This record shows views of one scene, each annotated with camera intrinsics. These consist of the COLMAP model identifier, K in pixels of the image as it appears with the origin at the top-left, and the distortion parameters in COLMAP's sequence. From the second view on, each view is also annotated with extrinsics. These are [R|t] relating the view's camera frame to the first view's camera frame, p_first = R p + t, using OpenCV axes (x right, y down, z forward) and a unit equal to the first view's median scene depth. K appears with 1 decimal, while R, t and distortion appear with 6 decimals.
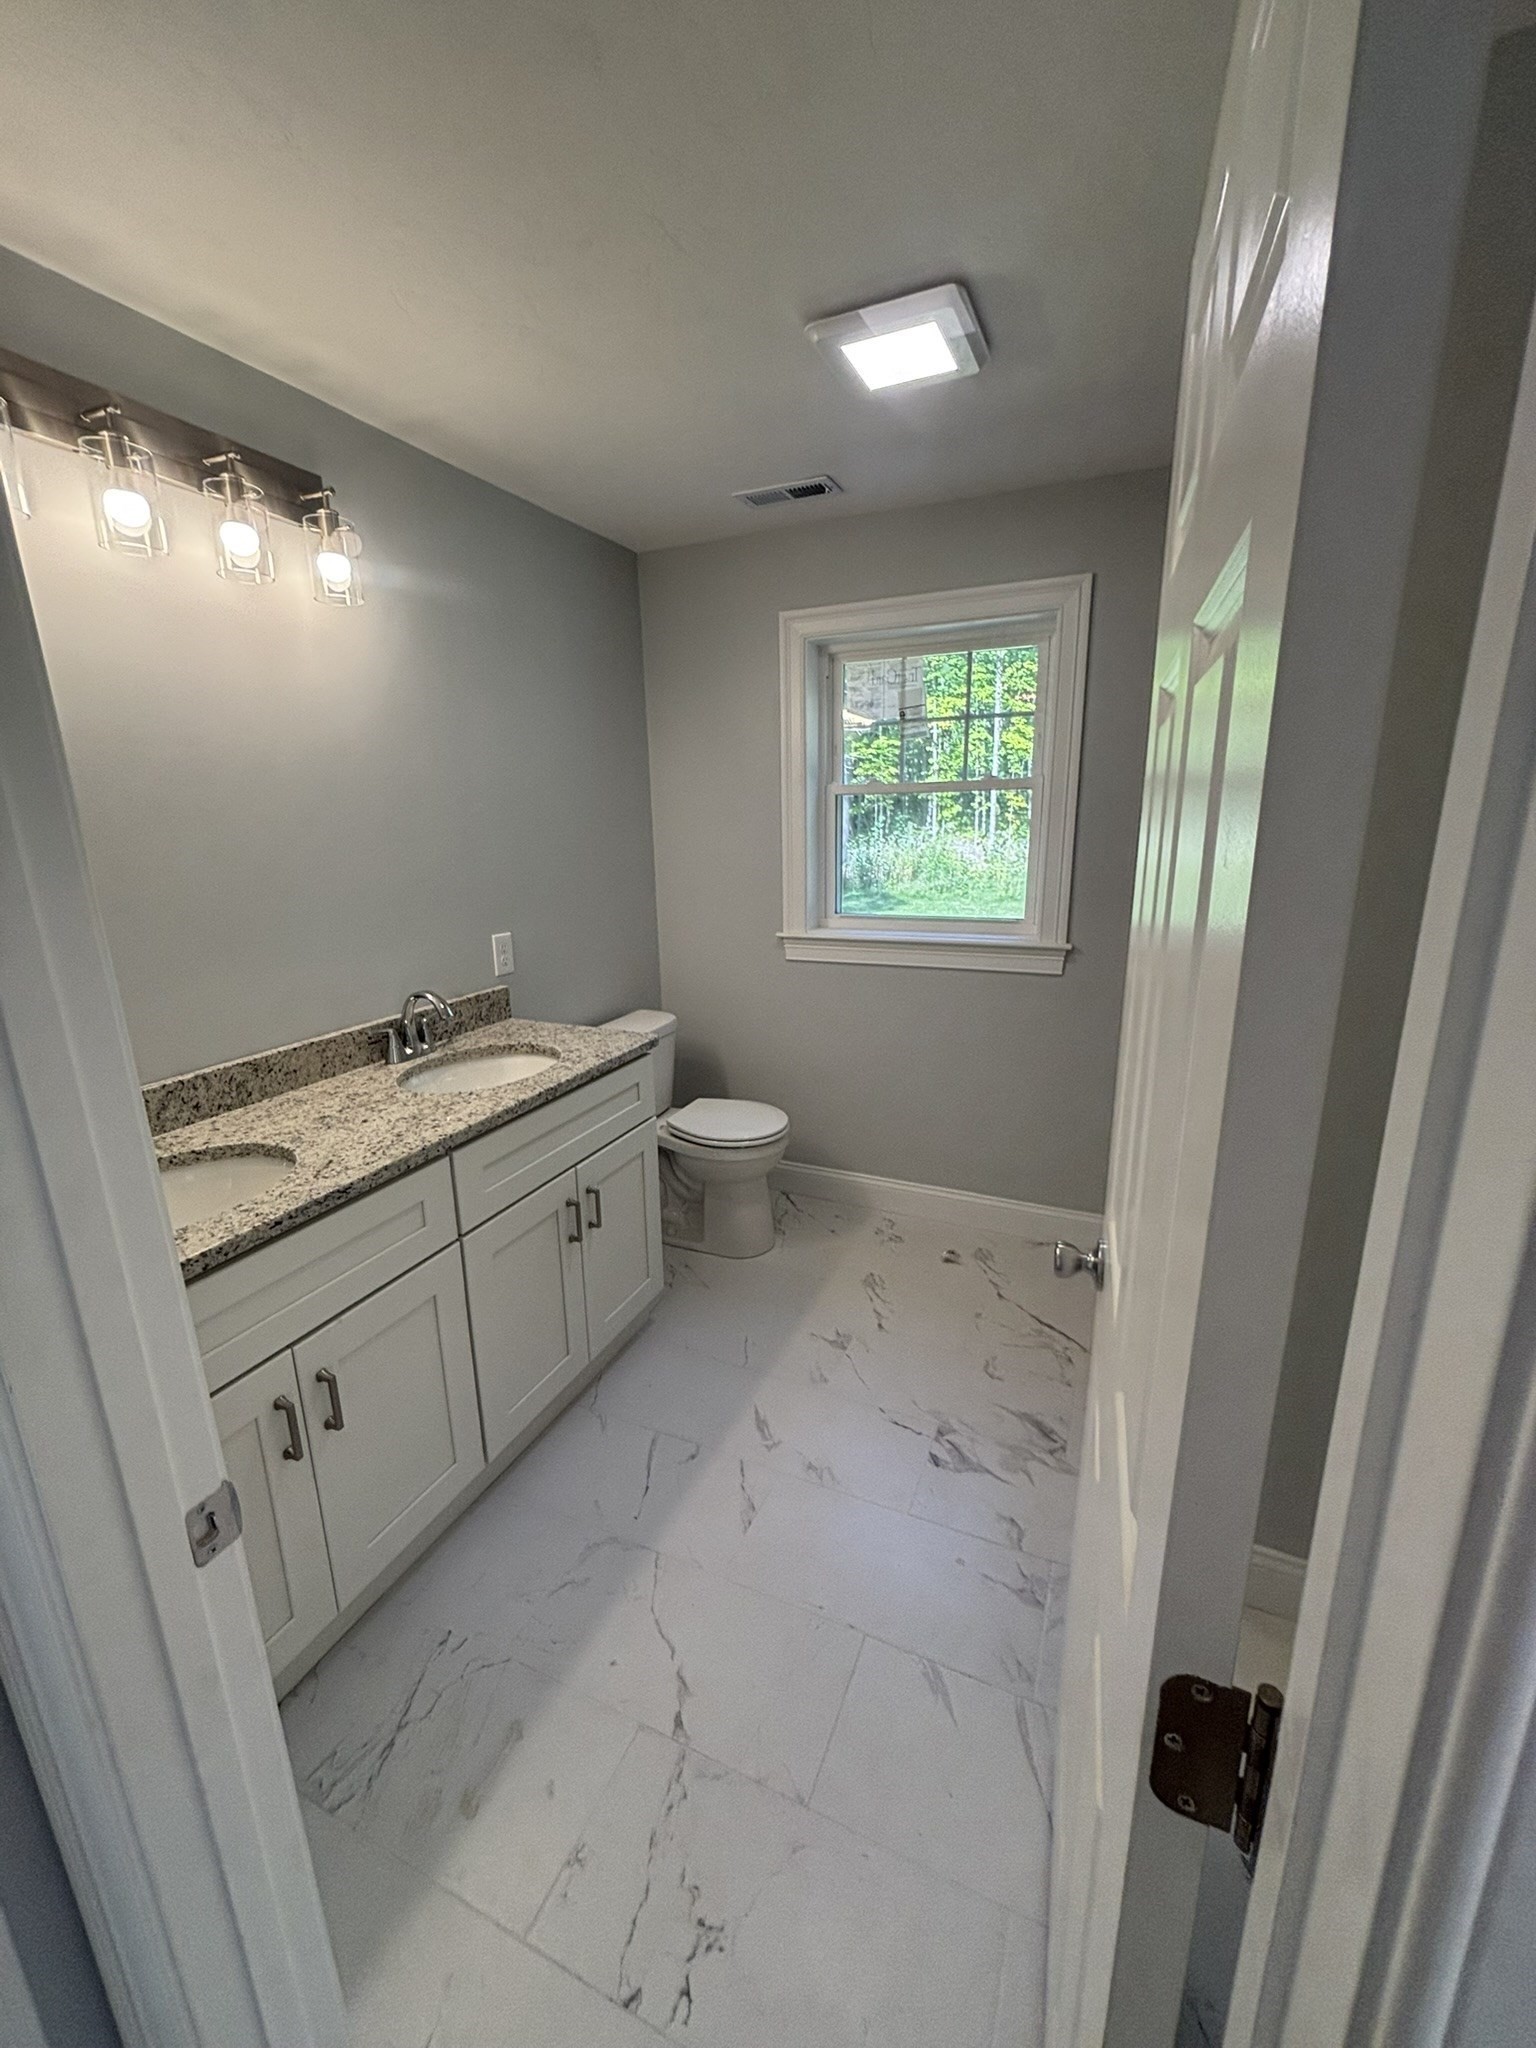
lens RADIAL K [[824.4, 0, 758.9], [0, 824.4, 1026.1], [0, 0, 1]] dist [0.001317, -0.000236]
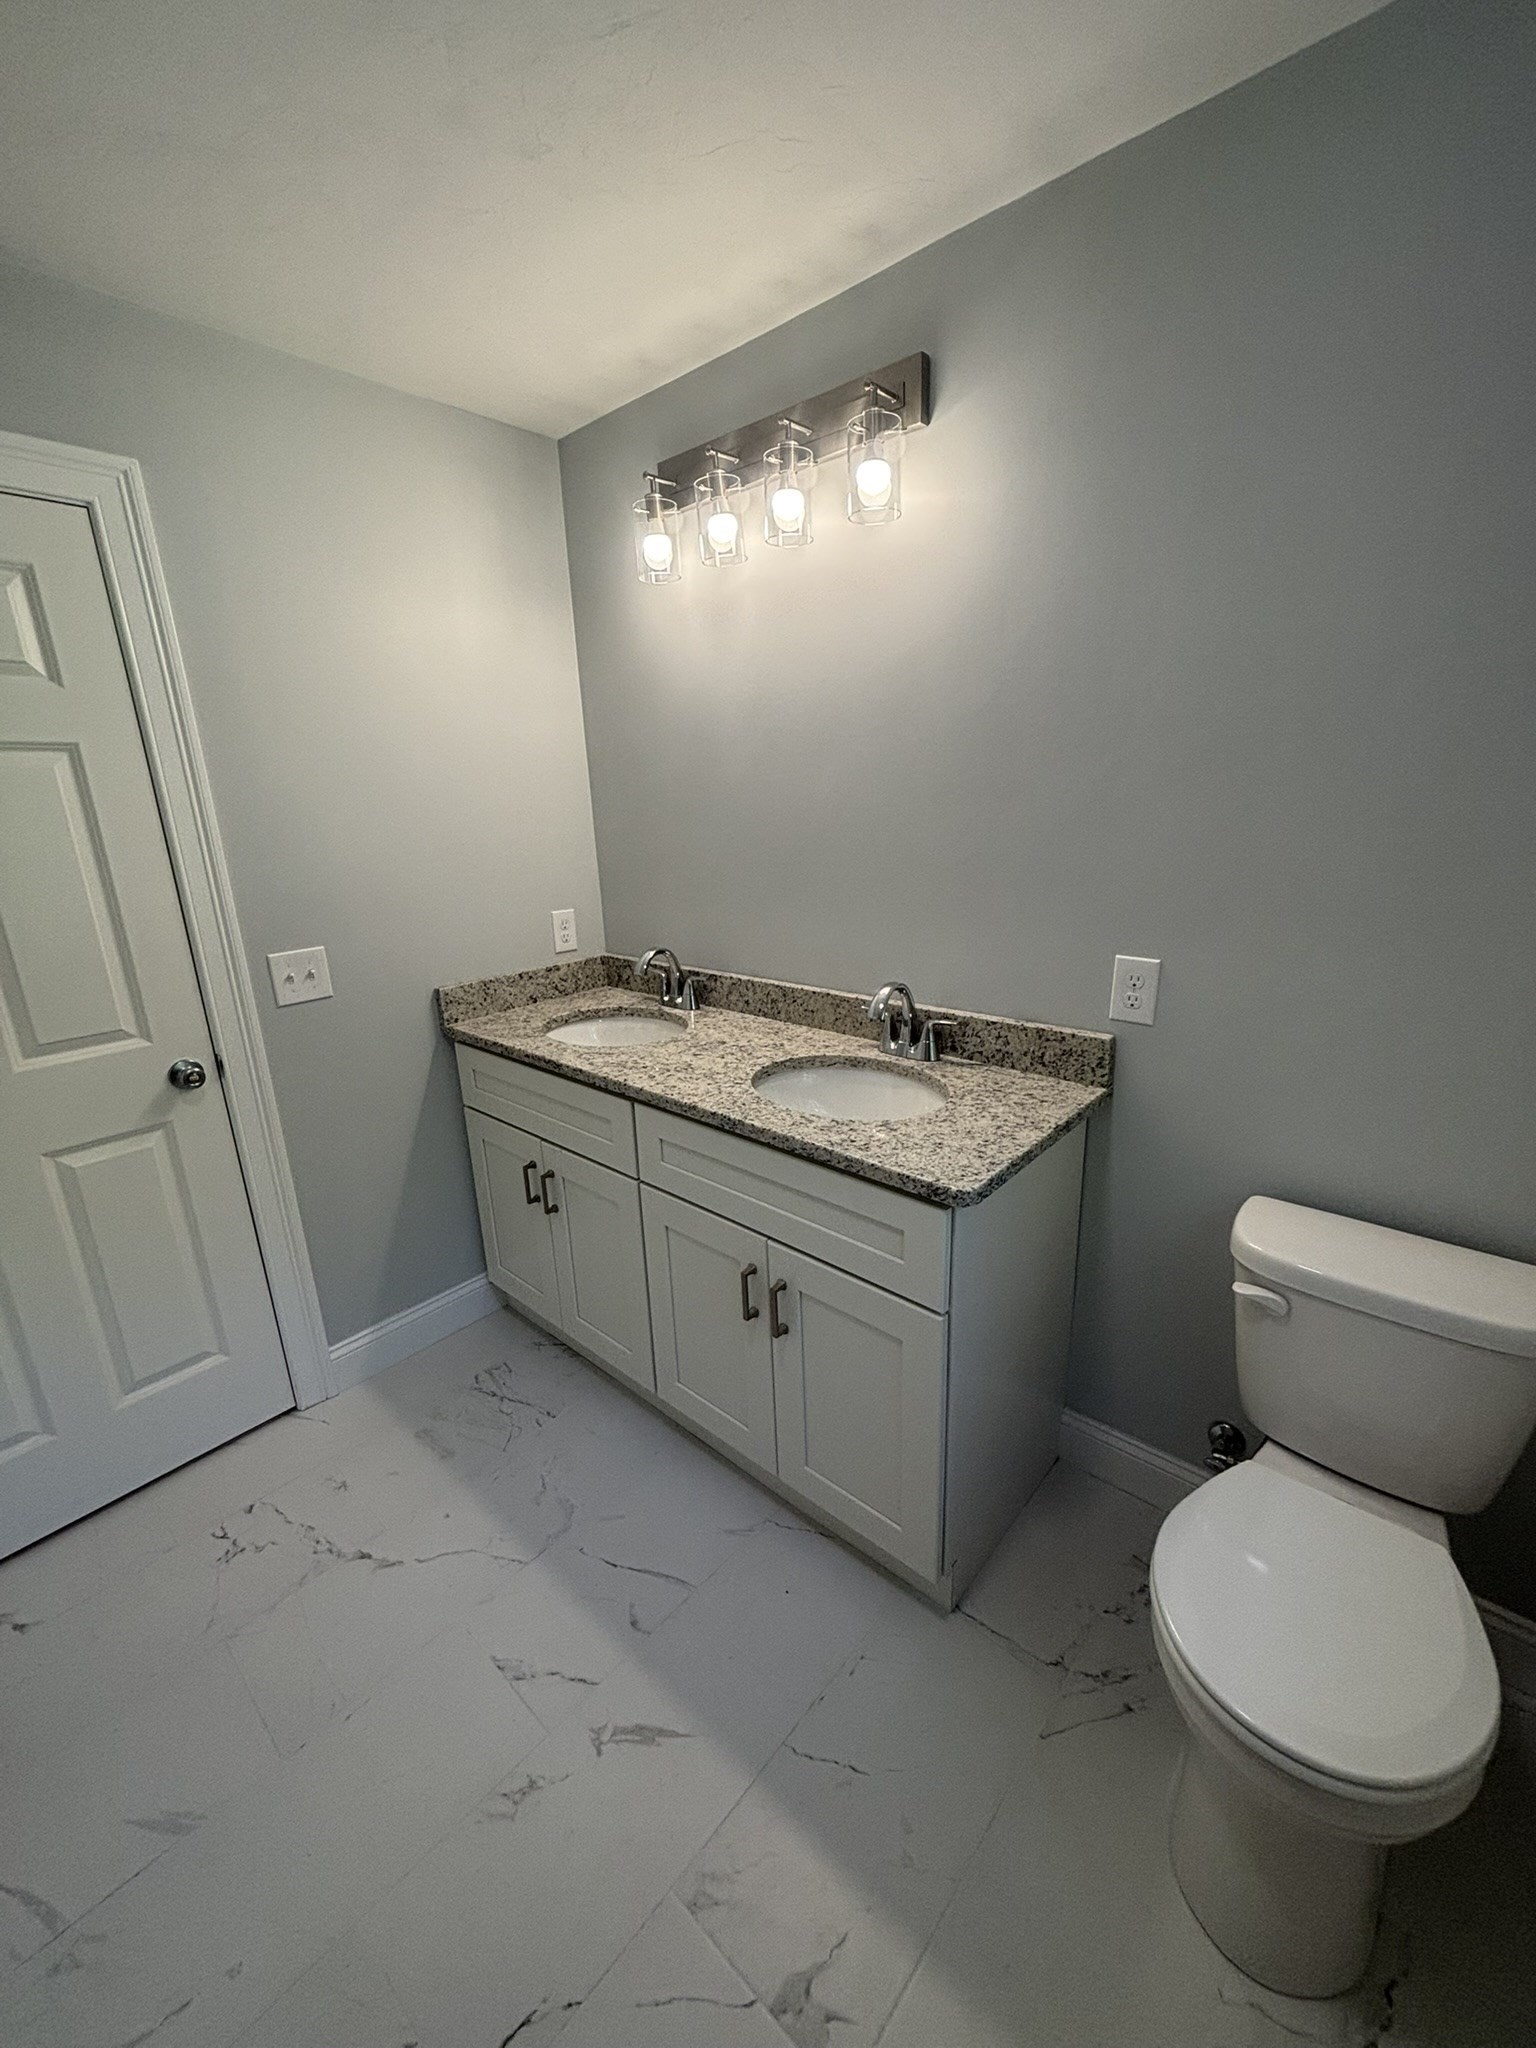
lens RADIAL K [[824.4, 0, 769.2], [0, 824.4, 1024.4], [0, 0, 1]] dist [0.001317, -0.000236]
pose [[-0.296463, 0.289635, -0.910067, 0.466011], [-0.200489, 0.912798, 0.355815, -0.318327], [0.933763, 0.287944, -0.212542, 1.239013]]
